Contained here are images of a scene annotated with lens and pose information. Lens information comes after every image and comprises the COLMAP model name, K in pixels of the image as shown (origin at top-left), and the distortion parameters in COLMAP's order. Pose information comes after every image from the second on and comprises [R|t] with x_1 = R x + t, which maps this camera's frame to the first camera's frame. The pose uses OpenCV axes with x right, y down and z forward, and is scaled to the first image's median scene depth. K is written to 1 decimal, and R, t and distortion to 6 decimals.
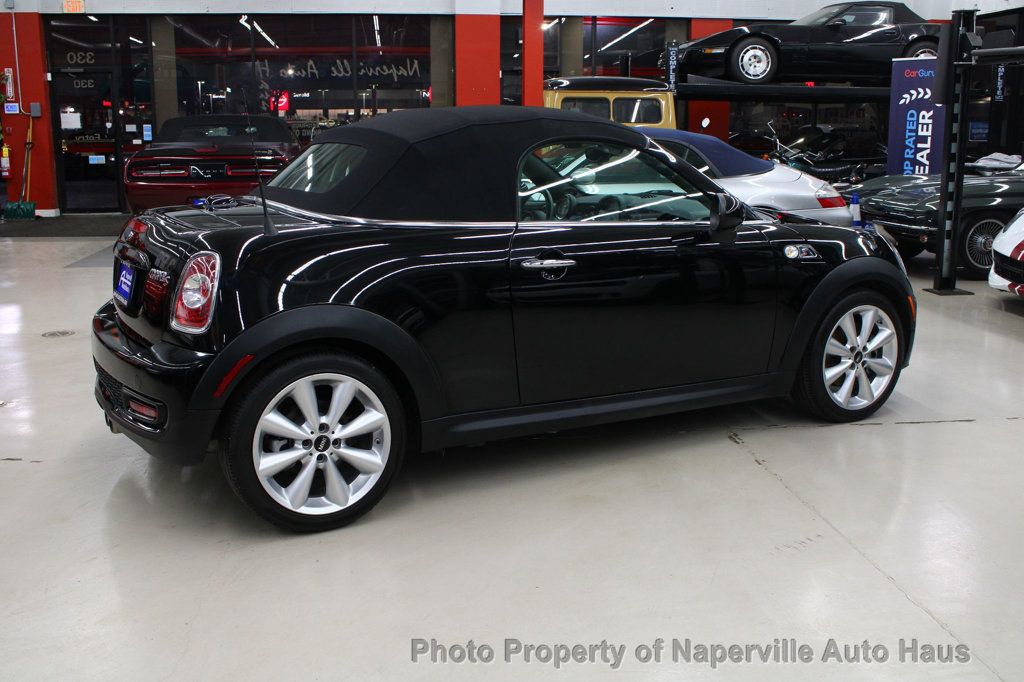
lens RADIAL K [[1040.4, 0, 512.0], [0, 1040.4, 341.0], [0, 0, 1]] dist [-0.075466, 0.012045]
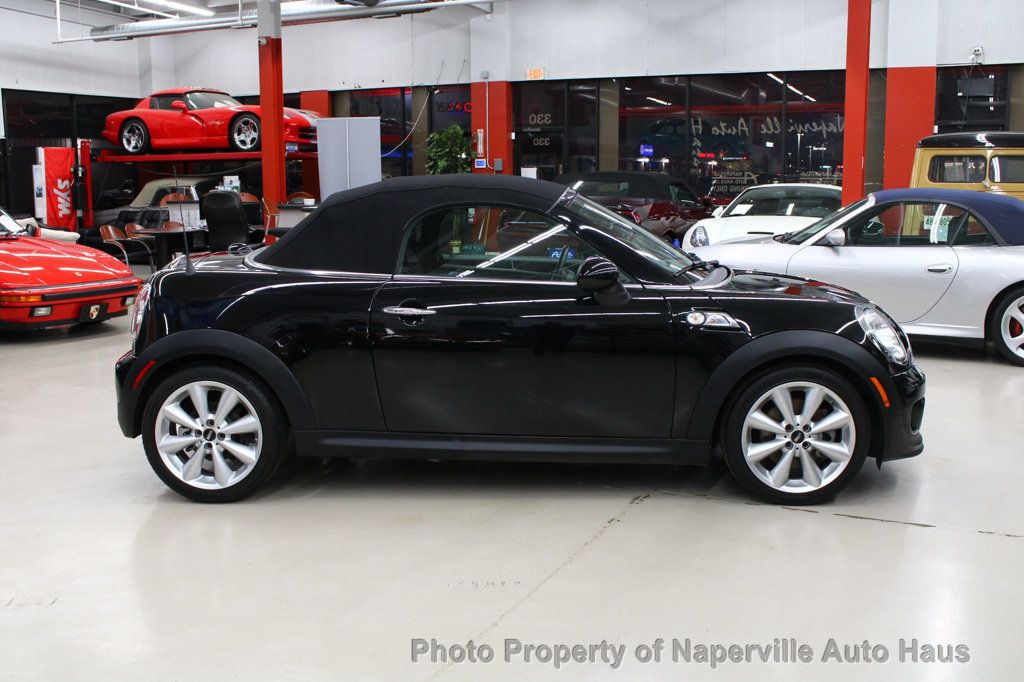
lens RADIAL K [[1054.7, 0, 512.0], [0, 1054.7, 341.0], [0, 0, 1]] dist [-0.089685, 0.030637]
pose [[0.848576, 0.080195, -0.522960, 0.673214], [-0.106710, 0.994074, -0.020713, -0.026109], [0.518200, 0.073382, 0.852106, 0.057404]]
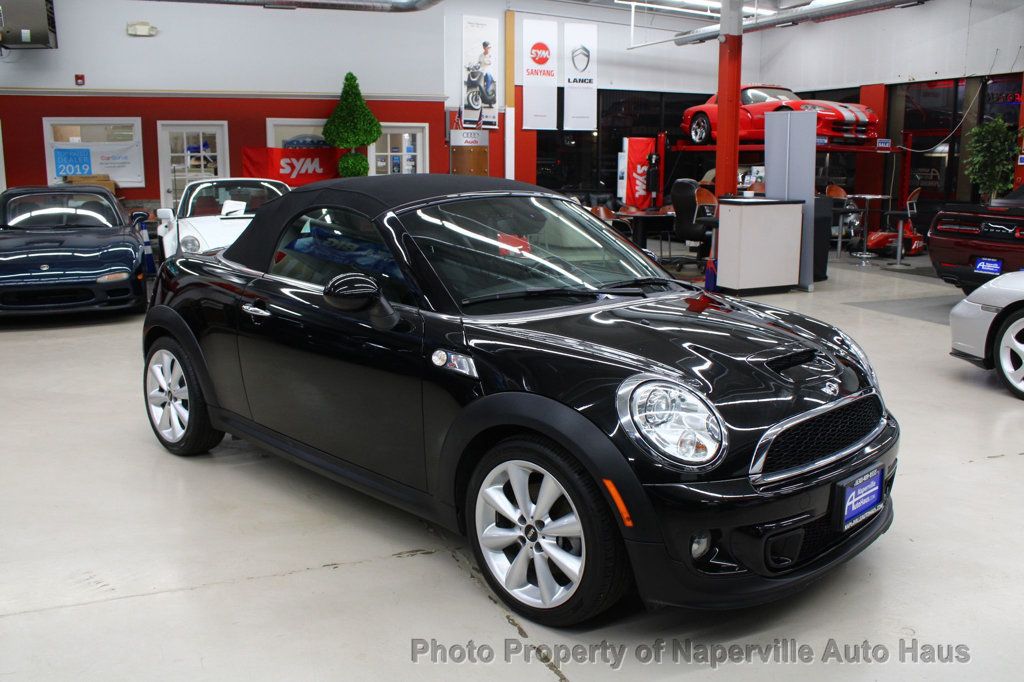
lens RADIAL K [[933.3, 0, 512.0], [0, 933.3, 341.0], [0, 0, 1]] dist [-0.149004, 0.136714]
pose [[0.280673, 0.185207, -0.941765, 1.007369], [-0.202866, 0.970486, 0.130396, -0.213893], [0.938119, 0.154454, 0.309961, 0.857613]]
